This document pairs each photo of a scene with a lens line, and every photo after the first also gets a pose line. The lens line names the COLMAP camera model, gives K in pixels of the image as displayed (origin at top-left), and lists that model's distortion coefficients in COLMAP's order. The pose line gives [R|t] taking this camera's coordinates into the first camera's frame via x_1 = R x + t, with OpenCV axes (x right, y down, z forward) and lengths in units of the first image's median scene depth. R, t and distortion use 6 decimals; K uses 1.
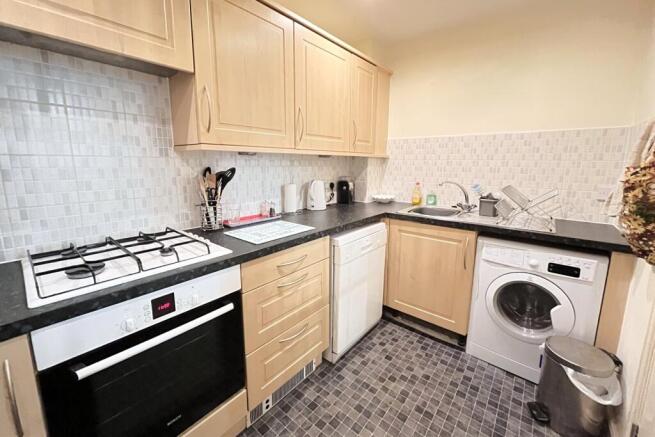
lens RADIAL K [[263.0, 0, 325.7], [0, 263.0, 205.0], [0, 0, 1]] dist [-0.001736, -0.000086]
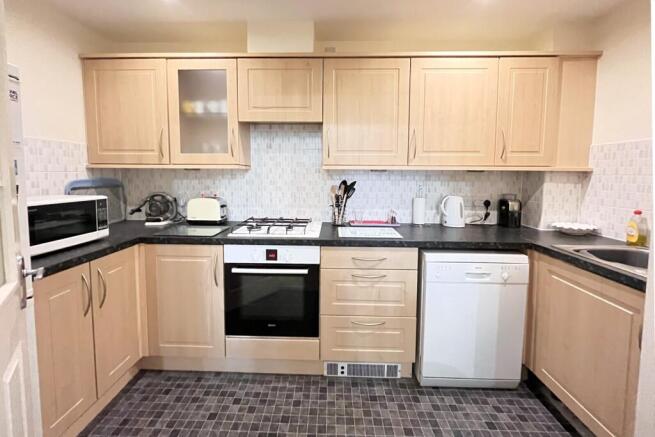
lens RADIAL K [[258.4, 0, 327.3], [0, 258.4, 192.6], [0, 0, 1]] dist [0.001072, 0.000039]
pose [[0.627667, 0.050964, -0.776812, 0.525494], [-0.127935, 0.991041, -0.038353, -0.013877], [0.767897, 0.123455, 0.628564, 0.061082]]
